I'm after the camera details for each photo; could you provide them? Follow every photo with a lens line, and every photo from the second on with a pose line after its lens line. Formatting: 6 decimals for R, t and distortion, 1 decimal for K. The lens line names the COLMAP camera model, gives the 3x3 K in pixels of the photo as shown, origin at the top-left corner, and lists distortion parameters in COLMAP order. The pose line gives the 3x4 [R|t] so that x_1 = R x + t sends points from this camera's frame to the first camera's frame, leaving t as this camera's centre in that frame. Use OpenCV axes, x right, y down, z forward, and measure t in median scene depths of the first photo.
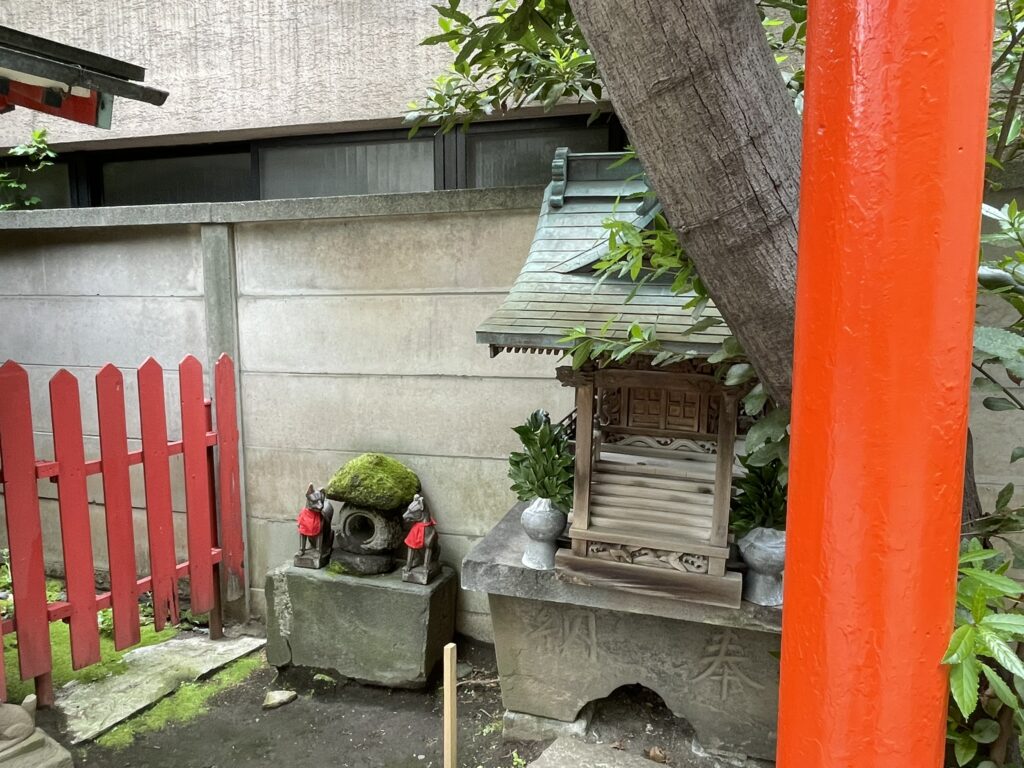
lens RADIAL K [[713.4, 0, 493.3], [0, 713.4, 392.3], [0, 0, 1]] dist [0.003475, -0.010969]
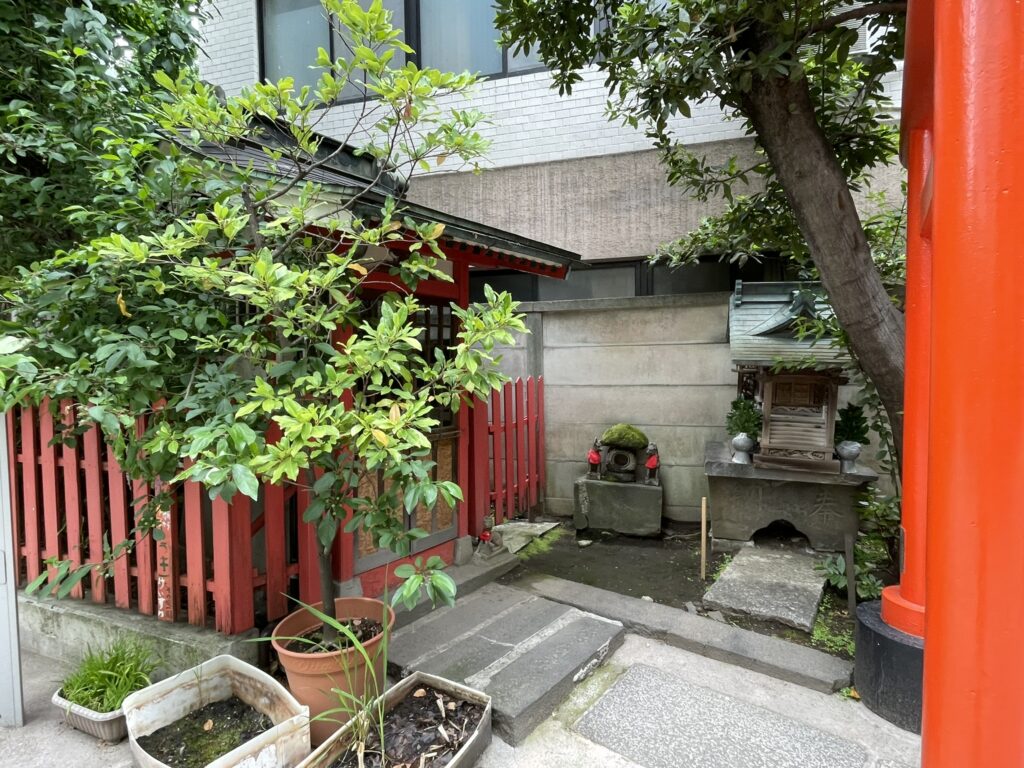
lens RADIAL K [[532.2, 0, 510.3], [0, 532.2, 385.6], [0, 0, 1]] dist [-0.002461, 0.002657]
pose [[0.999517, -0.011828, -0.028740, -0.459105], [0.010116, 0.998208, -0.058975, 0.066075], [0.029386, 0.058655, 0.997846, -0.541099]]
